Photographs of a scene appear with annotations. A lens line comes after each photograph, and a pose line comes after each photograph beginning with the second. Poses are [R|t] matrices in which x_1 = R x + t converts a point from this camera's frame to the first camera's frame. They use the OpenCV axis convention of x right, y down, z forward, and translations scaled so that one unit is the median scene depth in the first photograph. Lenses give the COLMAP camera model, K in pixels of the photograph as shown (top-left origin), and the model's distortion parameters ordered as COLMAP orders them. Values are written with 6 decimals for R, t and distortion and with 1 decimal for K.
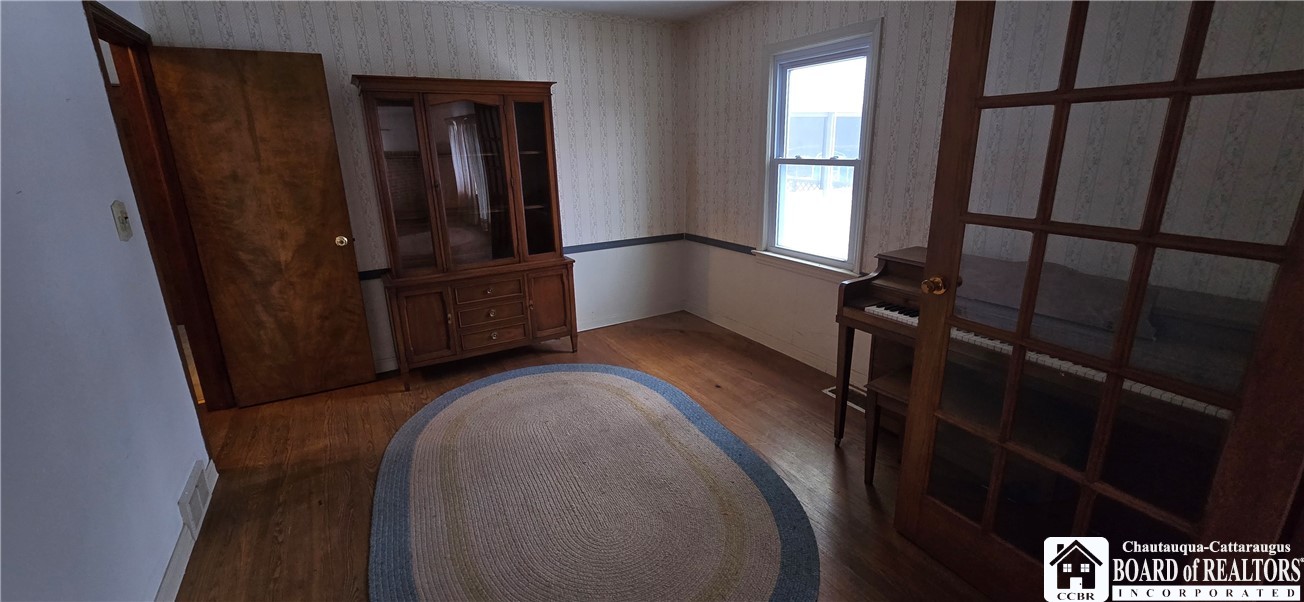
lens RADIAL K [[532.6, 0, 657.0], [0, 532.6, 290.3], [0, 0, 1]] dist [-0.000578, -0.000281]
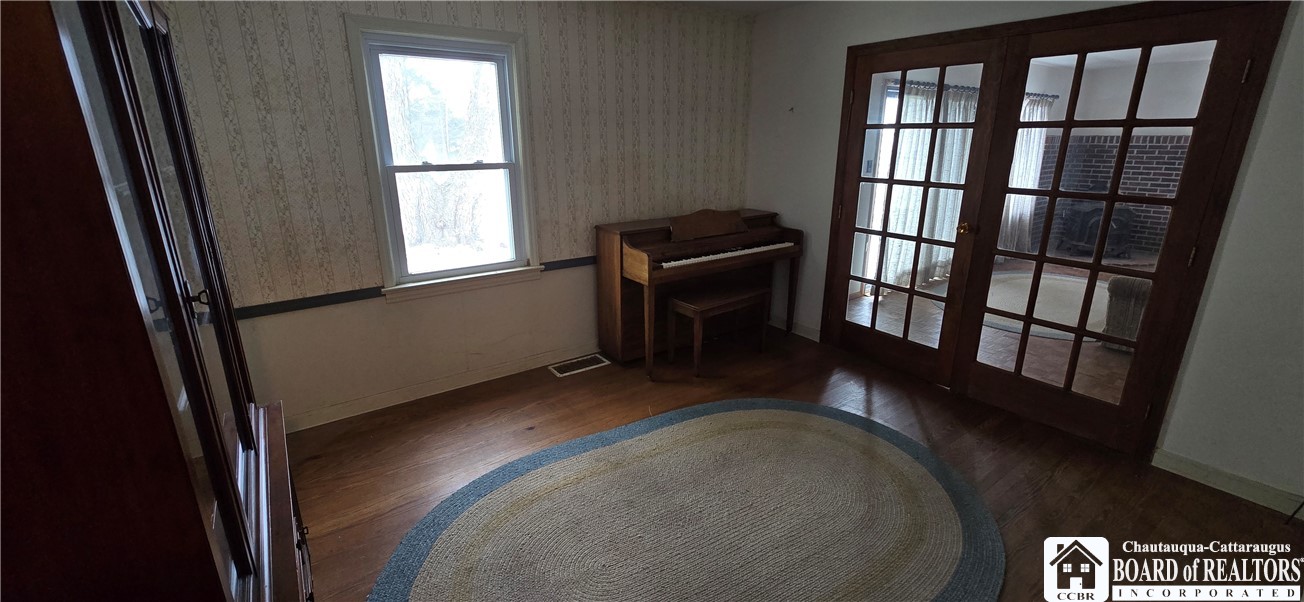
lens RADIAL K [[532.6, 0, 657.0], [0, 532.6, 290.3], [0, 0, 1]] dist [-0.000578, -0.000281]
pose [[-0.092573, -0.256087, 0.962211, -0.687576], [0.268603, 0.924112, 0.271789, -0.208321], [-0.958792, 0.283613, -0.016763, 0.769970]]
